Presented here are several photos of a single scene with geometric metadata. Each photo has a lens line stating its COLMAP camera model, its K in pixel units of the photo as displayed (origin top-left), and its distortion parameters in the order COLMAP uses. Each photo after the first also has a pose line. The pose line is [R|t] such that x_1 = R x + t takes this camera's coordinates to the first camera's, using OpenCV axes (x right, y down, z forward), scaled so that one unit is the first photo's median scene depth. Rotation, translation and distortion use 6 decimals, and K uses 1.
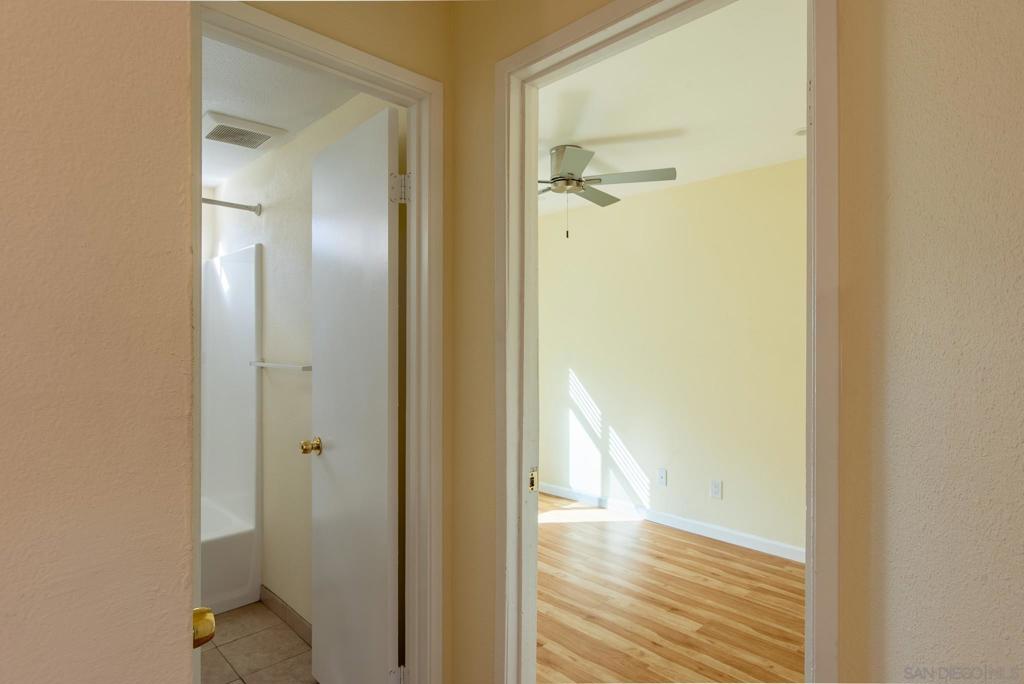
lens RADIAL K [[559.1, 0, 510.0], [0, 559.1, 344.4], [0, 0, 1]] dist [-0.002127, -0.000220]
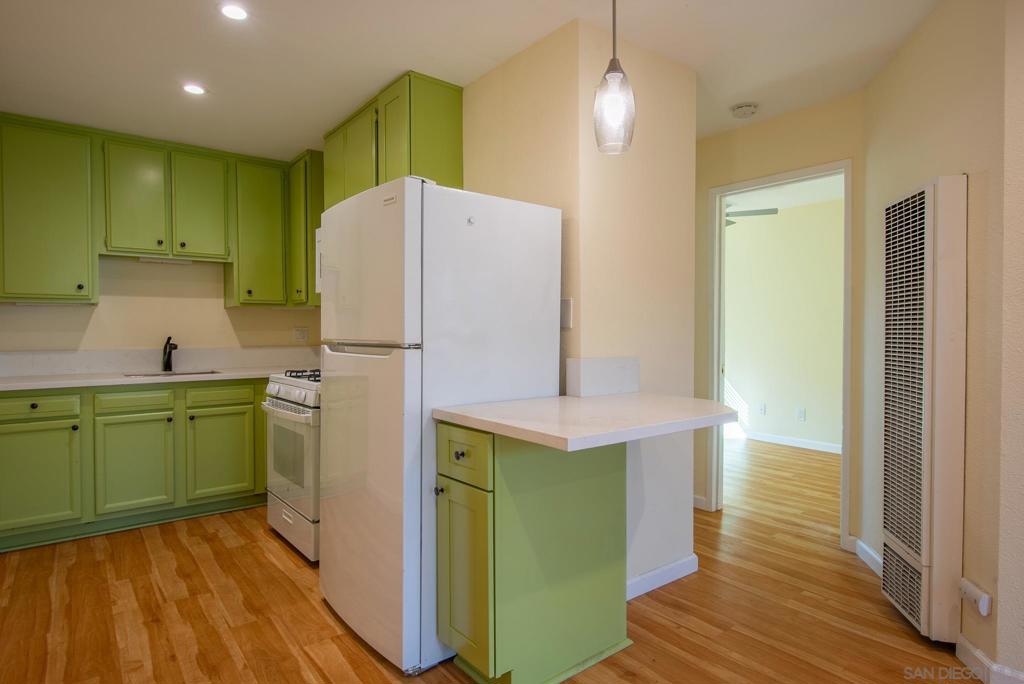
lens RADIAL K [[570.2, 0, 512.0], [0, 570.2, 342.0], [0, 0, 1]] dist [-0.002203, -0.000805]
pose [[0.994901, -0.000928, -0.100849, -0.325766], [0.002590, 0.999863, 0.016350, 0.050739], [0.100820, -0.016528, 0.994767, -0.784907]]
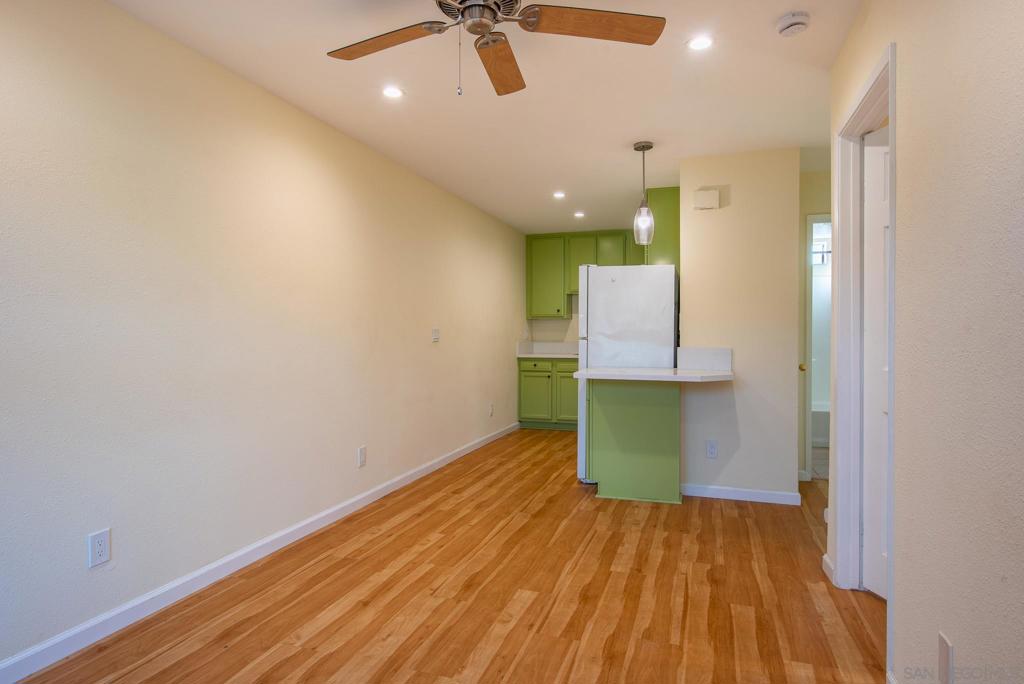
lens RADIAL K [[572.1, 0, 524.0], [0, 572.1, 337.7], [0, 0, 1]] dist [-0.000942, -0.000568]
pose [[0.476326, 0.005909, -0.879249, 0.765153], [-0.002078, 0.999982, 0.005595, 0.055832], [0.879266, -0.000838, 0.476330, -1.006441]]
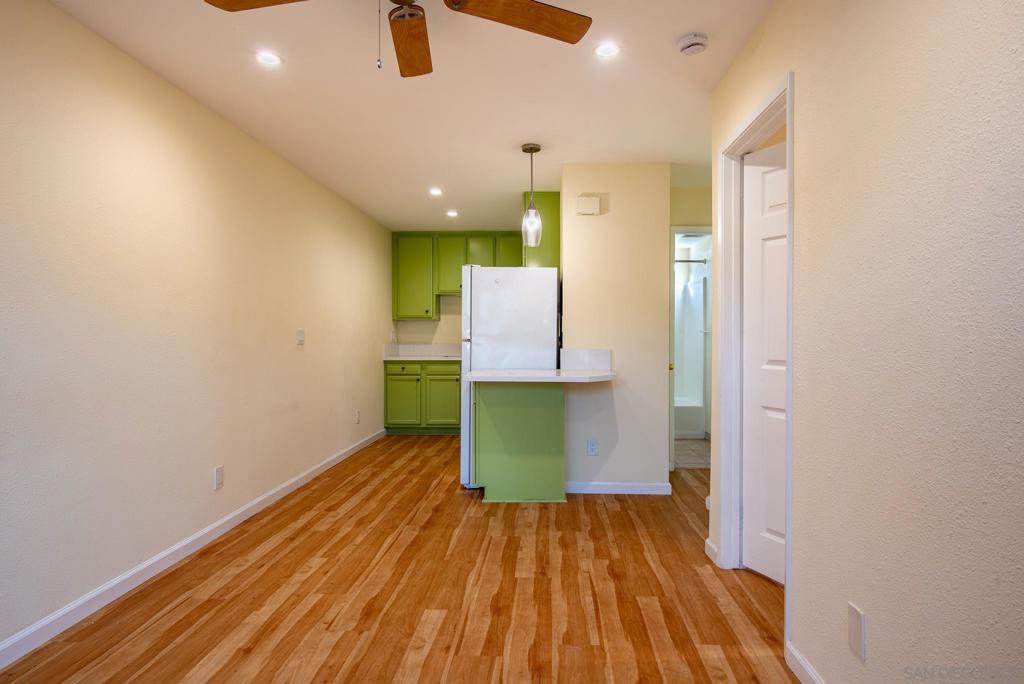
lens RADIAL K [[570.7, 0, 535.2], [0, 570.7, 339.8], [0, 0, 1]] dist [0.000144, -0.000982]
pose [[0.704616, 0.005652, -0.709566, 0.677161], [-0.001940, 0.999980, 0.006039, 0.055622], [0.709586, -0.002878, 0.704613, -1.059981]]
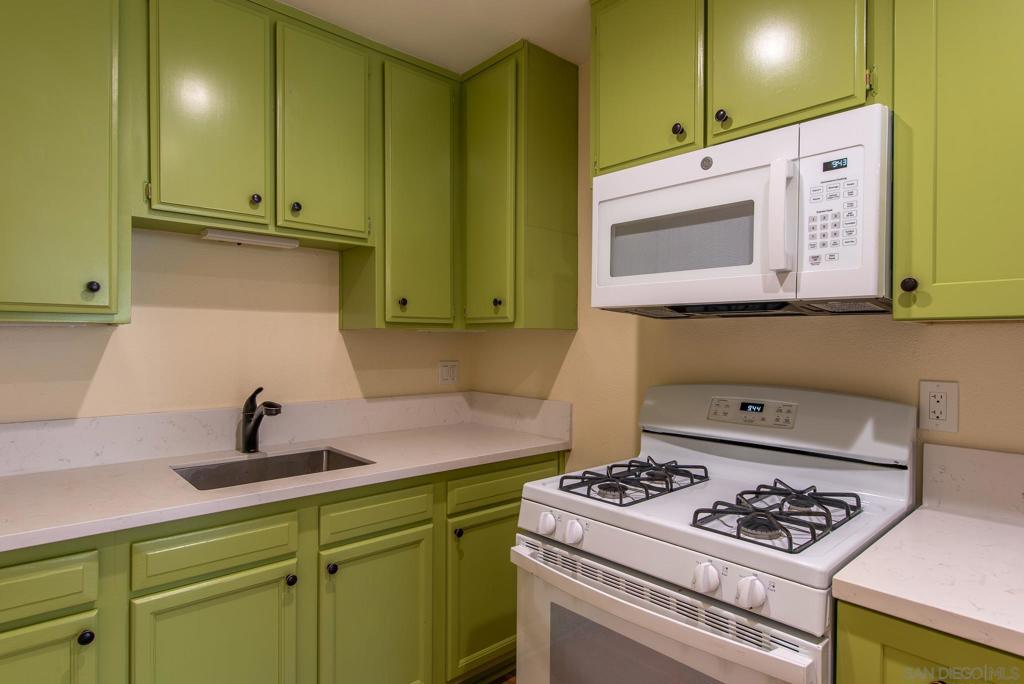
lens RADIAL K [[559.1, 0, 510.0], [0, 559.1, 344.4], [0, 0, 1]] dist [-0.002127, -0.000220]
pose [[0.999226, 0.006453, -0.038791, -0.930218], [-0.006288, 0.999971, 0.004366, 0.001689], [0.038819, -0.004119, 0.999238, -0.199294]]
